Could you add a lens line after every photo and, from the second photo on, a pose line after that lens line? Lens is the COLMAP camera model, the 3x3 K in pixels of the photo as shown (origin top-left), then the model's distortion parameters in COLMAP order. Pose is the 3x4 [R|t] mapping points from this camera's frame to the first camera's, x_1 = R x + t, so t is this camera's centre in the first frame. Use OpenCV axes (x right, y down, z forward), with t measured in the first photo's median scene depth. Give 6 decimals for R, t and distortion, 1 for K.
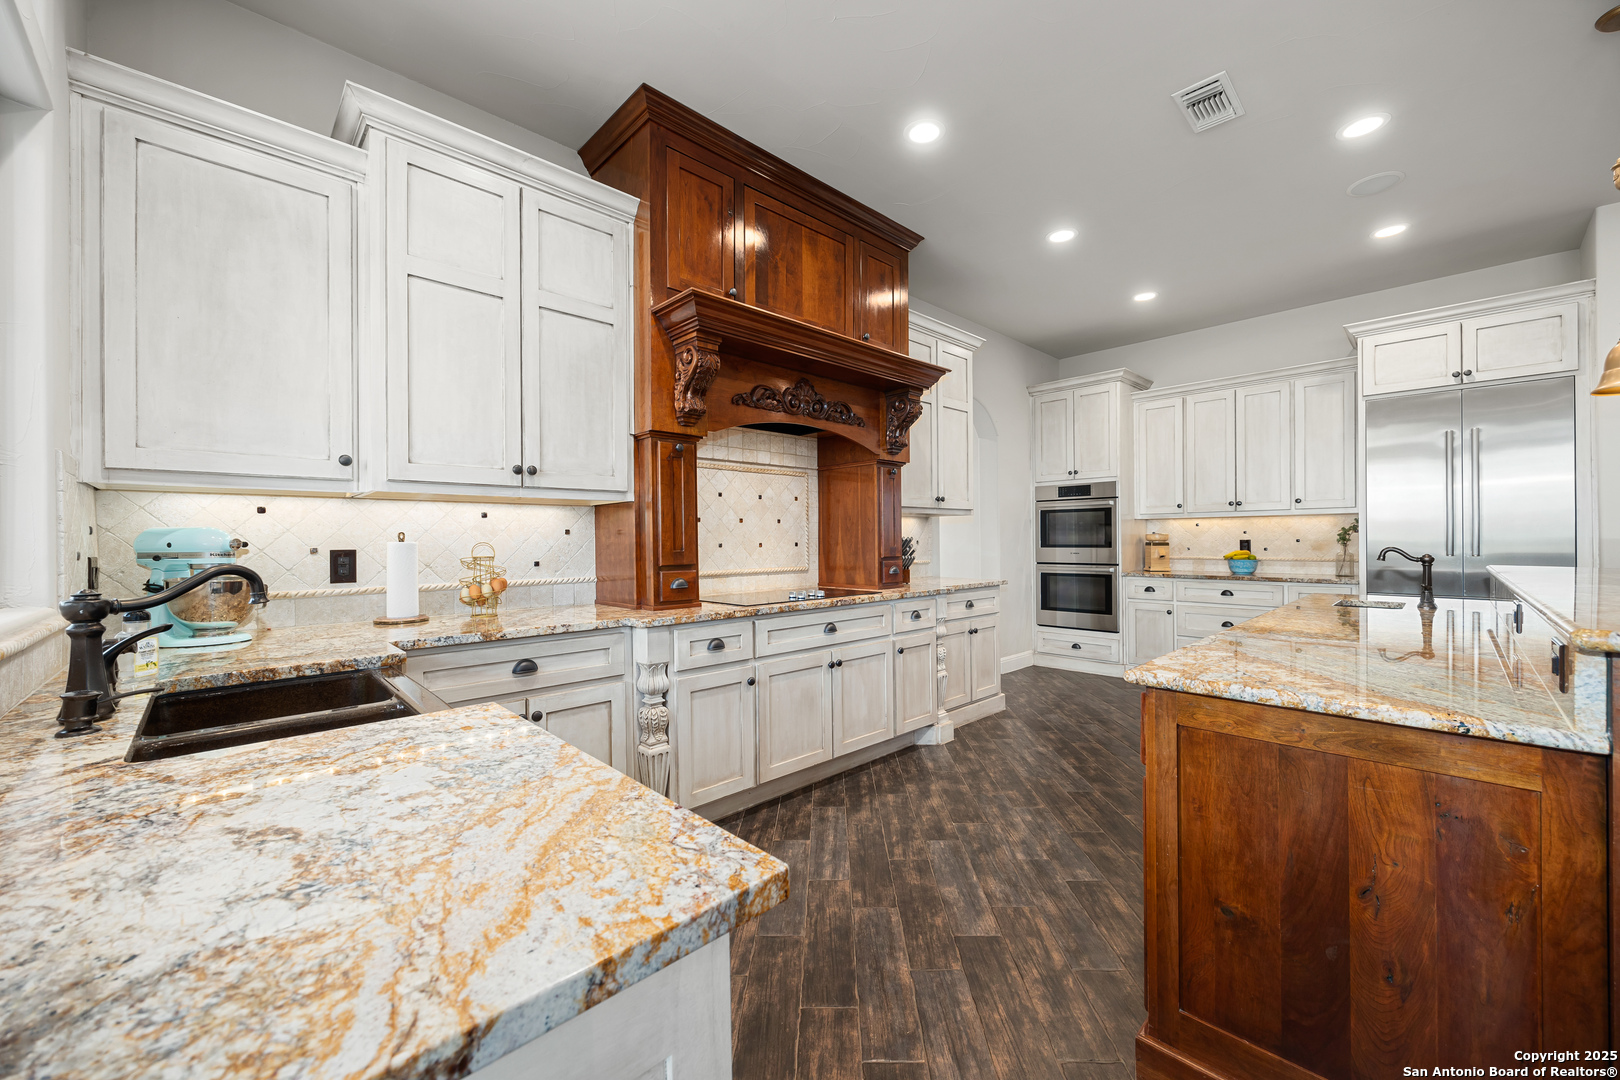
lens RADIAL K [[627.4, 0, 811.1], [0, 627.4, 538.5], [0, 0, 1]] dist [0.000712, -0.000130]
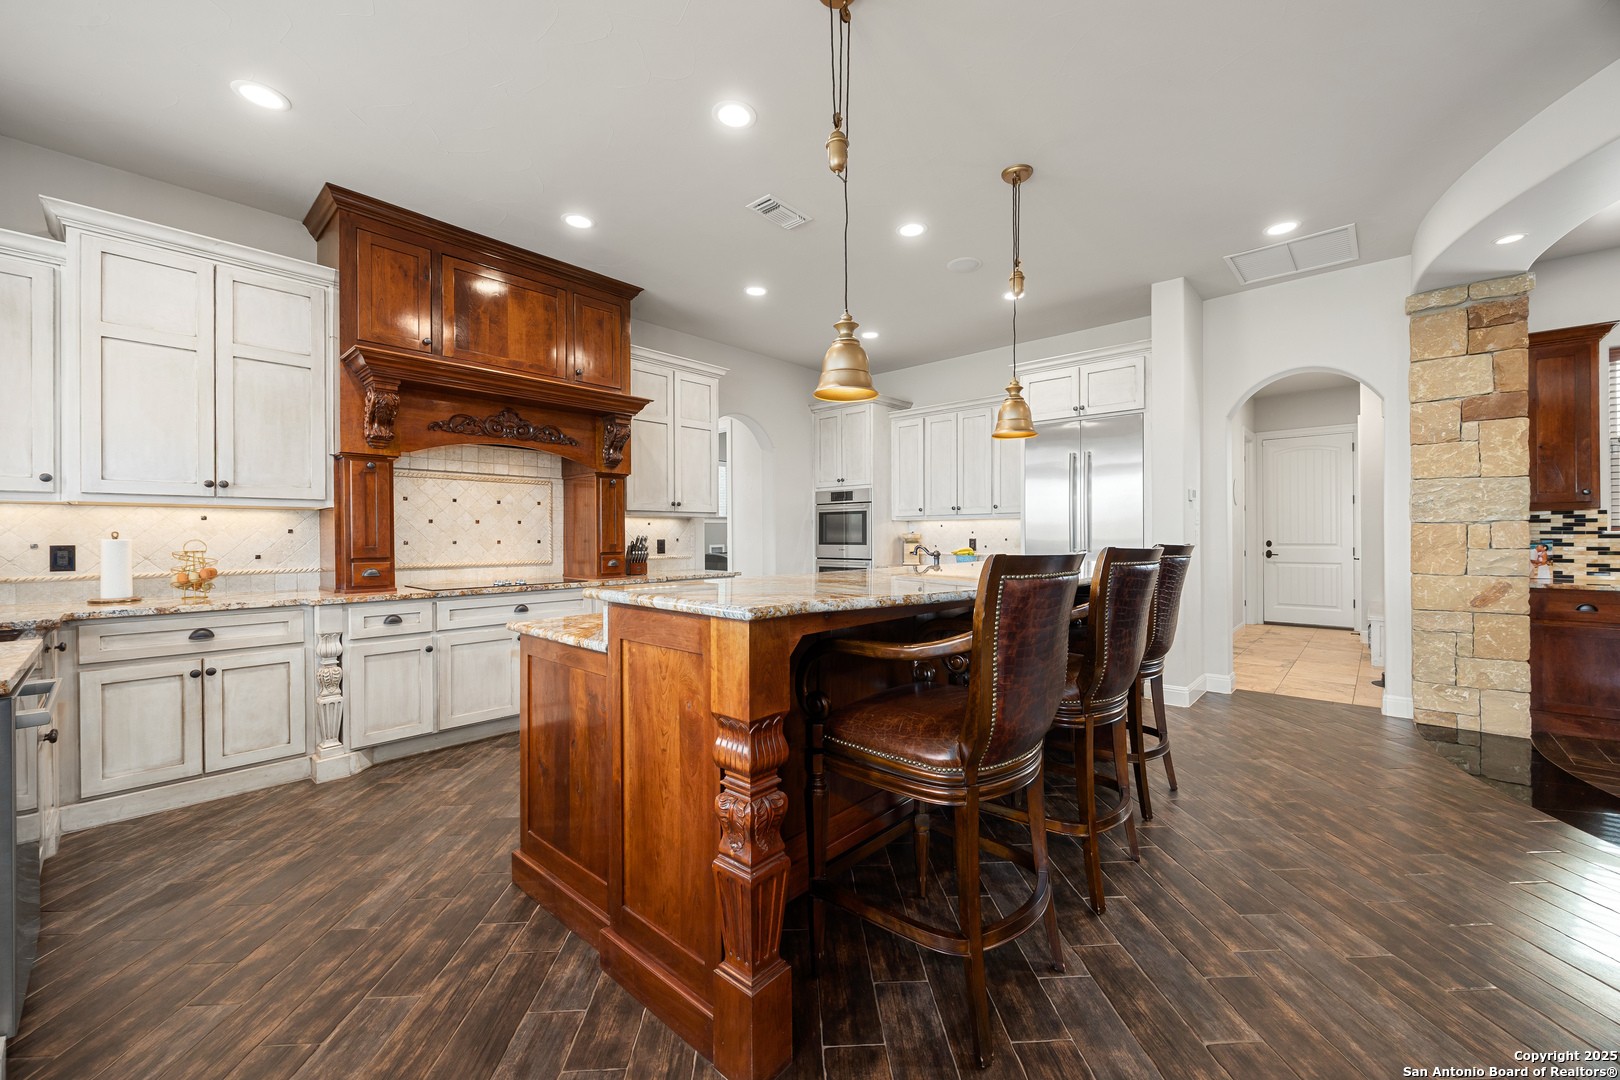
lens RADIAL K [[627.4, 0, 812.4], [0, 627.4, 536.7], [0, 0, 1]] dist [0.000712, -0.000130]
pose [[0.997835, 0.003117, 0.065697, 0.569417], [-0.003289, 0.999991, 0.002507, -0.006458], [-0.065688, -0.002718, 0.997836, -0.309265]]
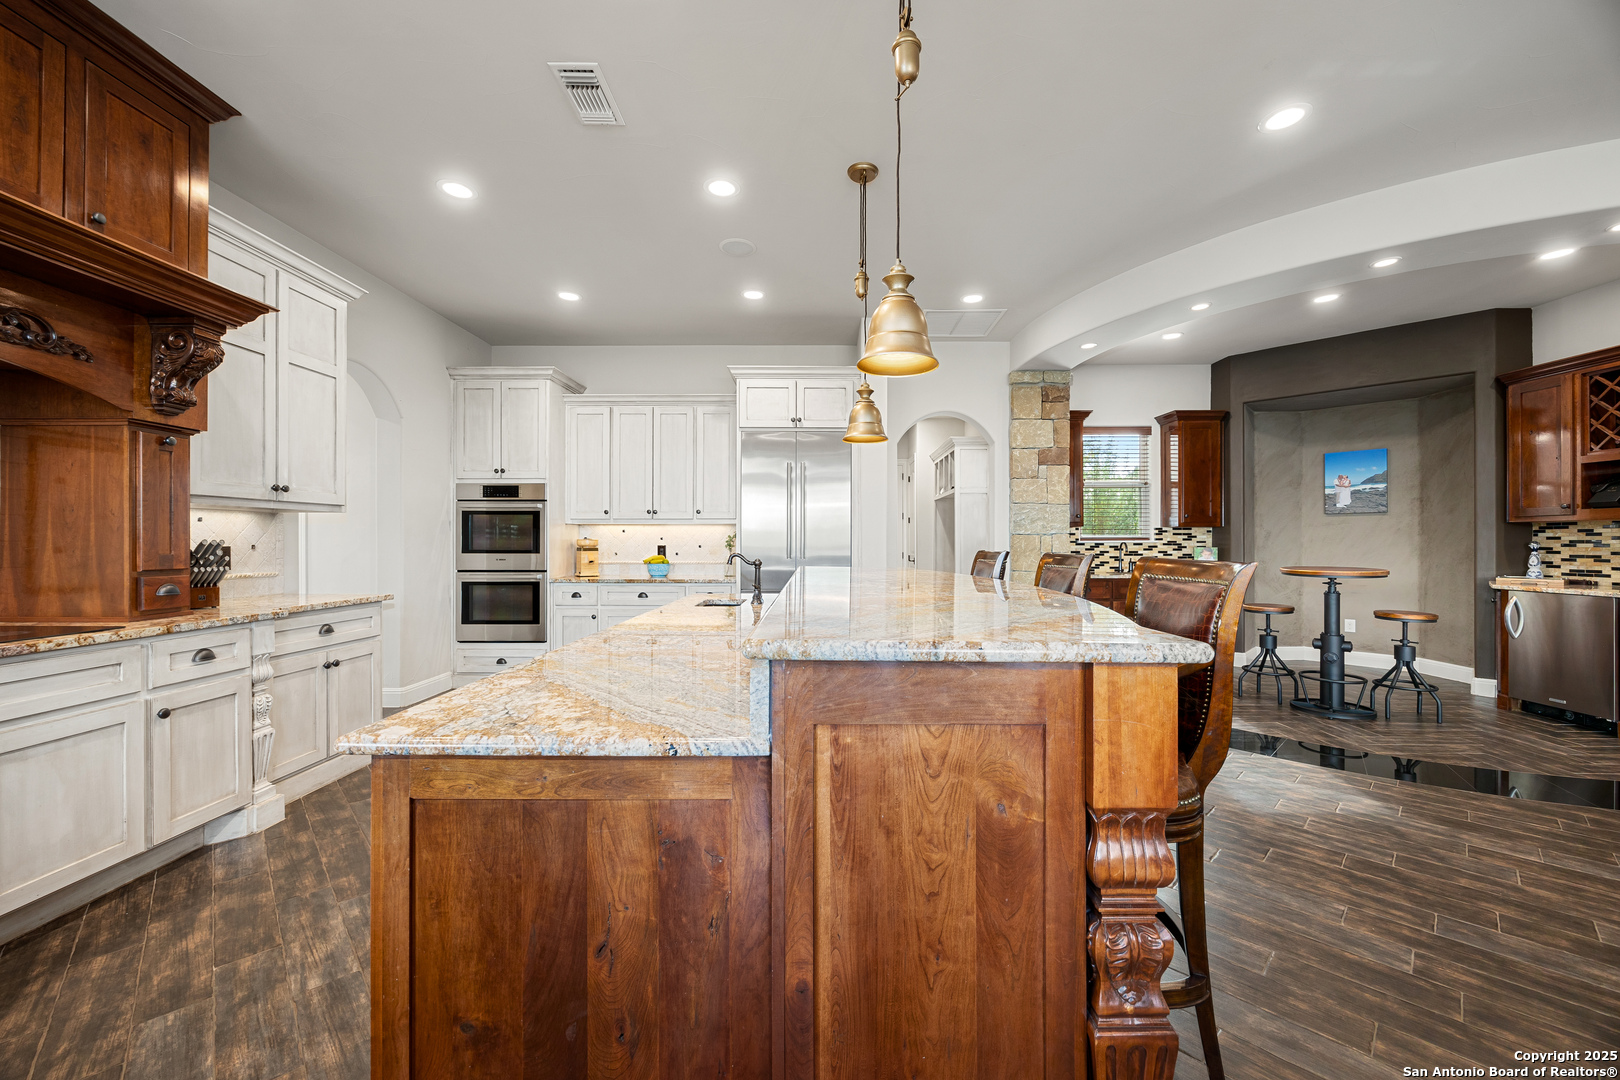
lens RADIAL K [[627.4, 0, 815.8], [0, 627.4, 538.8], [0, 0, 1]] dist [0.000712, -0.000130]
pose [[0.703049, 0.011129, 0.711055, 0.184227], [-0.006809, 0.999937, -0.008919, -0.003037], [-0.711109, 0.001429, 0.703080, 0.065942]]
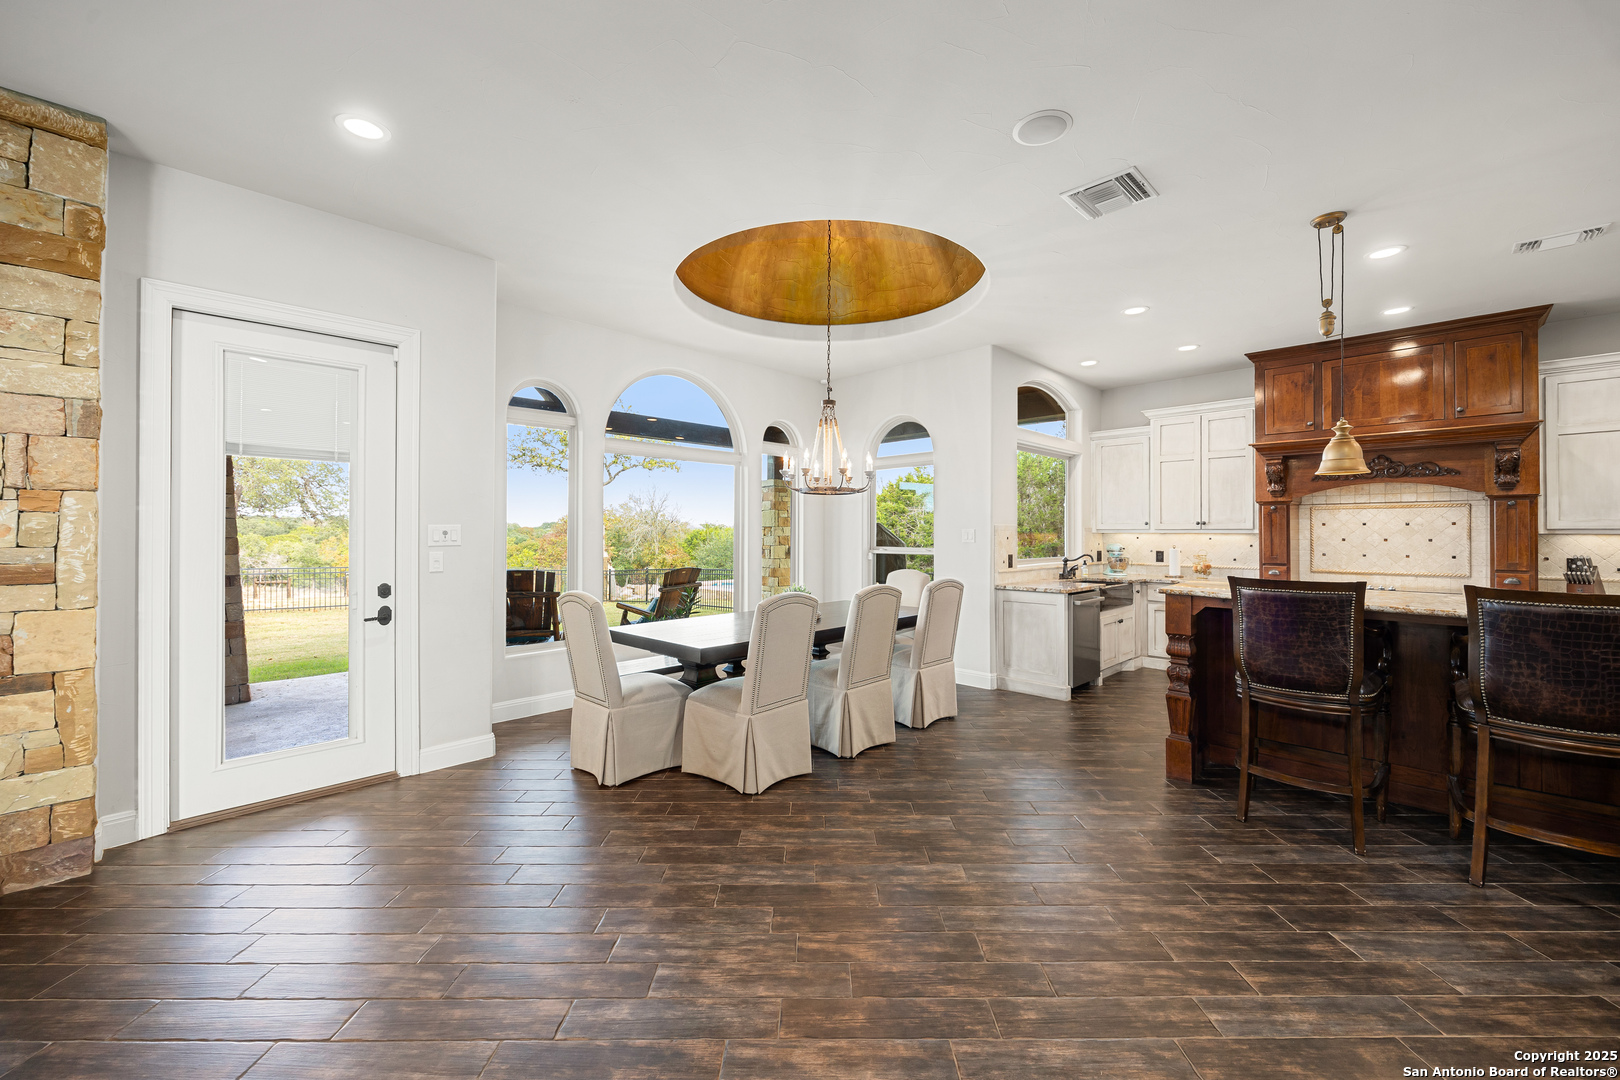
lens RADIAL K [[627.4, 0, 813.3], [0, 627.4, 528.3], [0, 0, 1]] dist [0.000712, -0.000130]
pose [[0.010706, 0.000283, -0.999943, 1.802055], [-0.000688, 1.000000, 0.000276, -0.072064], [0.999942, 0.000685, 0.010707, -0.547943]]
